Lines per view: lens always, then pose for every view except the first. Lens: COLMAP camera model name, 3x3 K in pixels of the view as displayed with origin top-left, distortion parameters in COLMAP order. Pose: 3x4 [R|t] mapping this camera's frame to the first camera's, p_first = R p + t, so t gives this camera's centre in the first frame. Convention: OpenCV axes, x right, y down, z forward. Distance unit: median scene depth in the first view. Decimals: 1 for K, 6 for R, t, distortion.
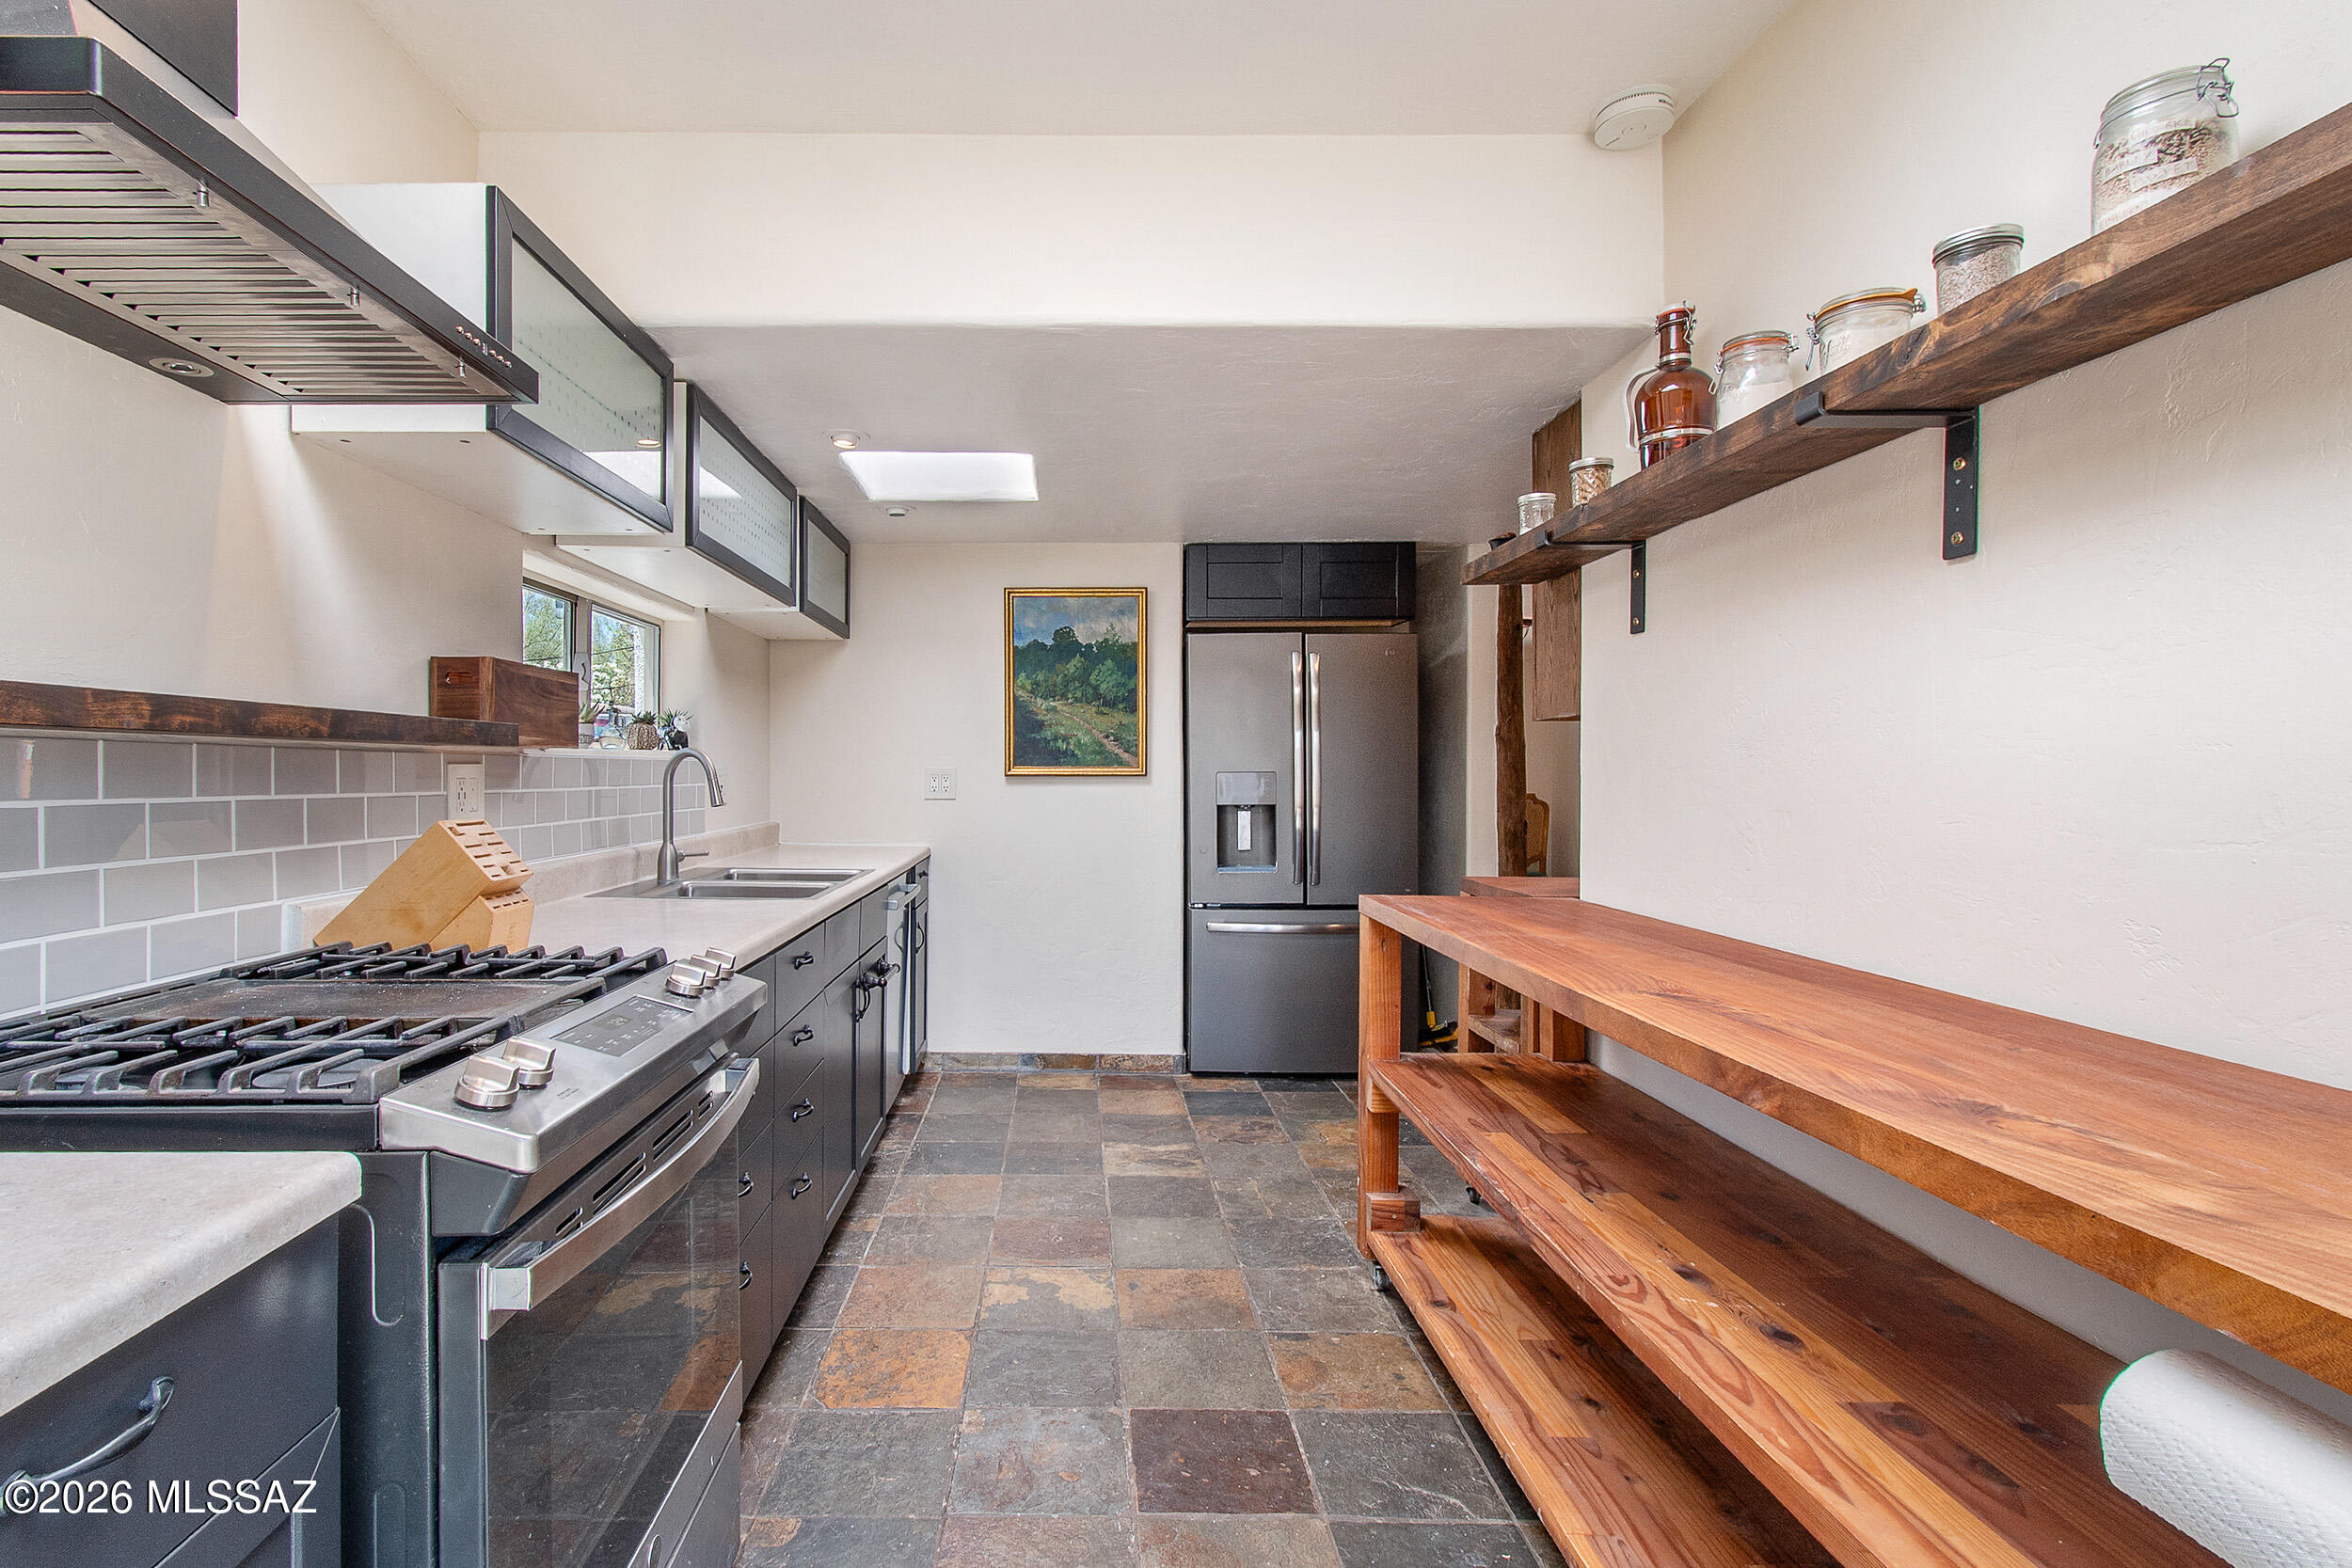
lens RADIAL K [[1098.8, 0, 1173.8], [0, 1098.8, 767.4], [0, 0, 1]] dist [0.003266, -0.001844]
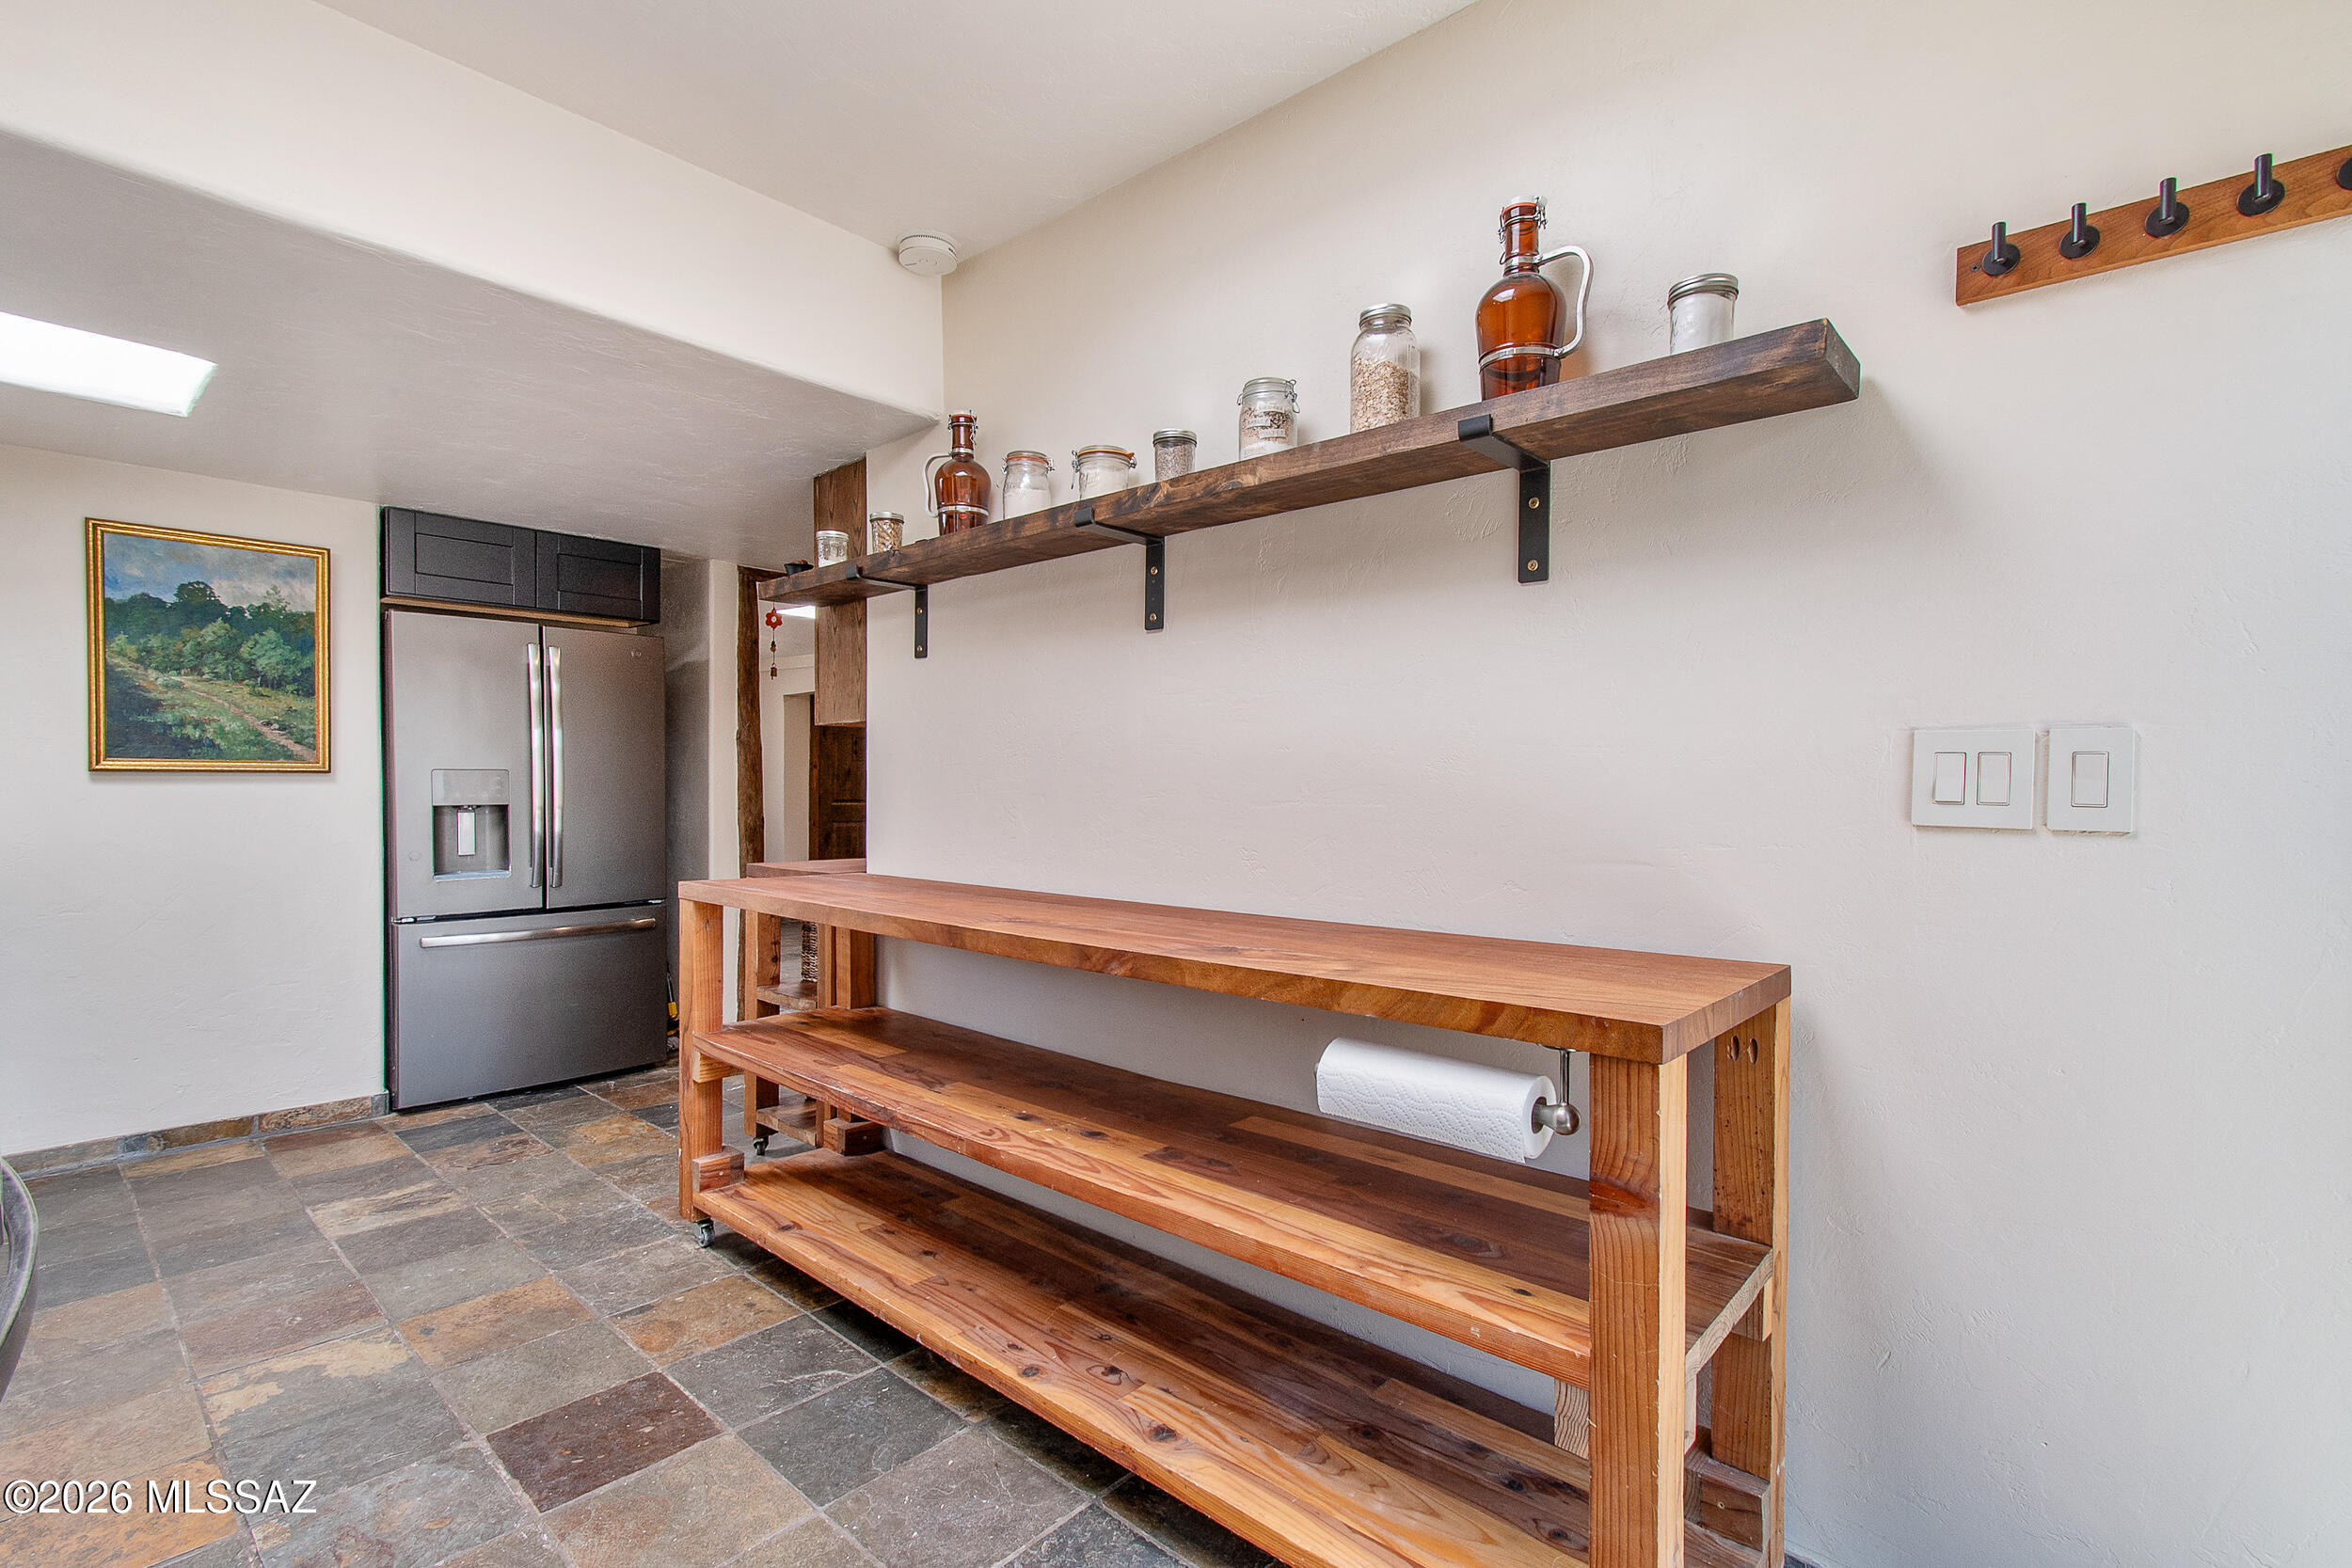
lens RADIAL K [[1048.9, 0, 1173.0], [0, 1048.9, 794.9], [0, 0, 1]] dist [-0.008382, 0.000237]
pose [[0.669449, -0.002971, 0.742852, -0.281174], [-0.002493, 0.999977, 0.006246, 0.027284], [-0.742854, -0.006034, 0.669426, -0.024820]]
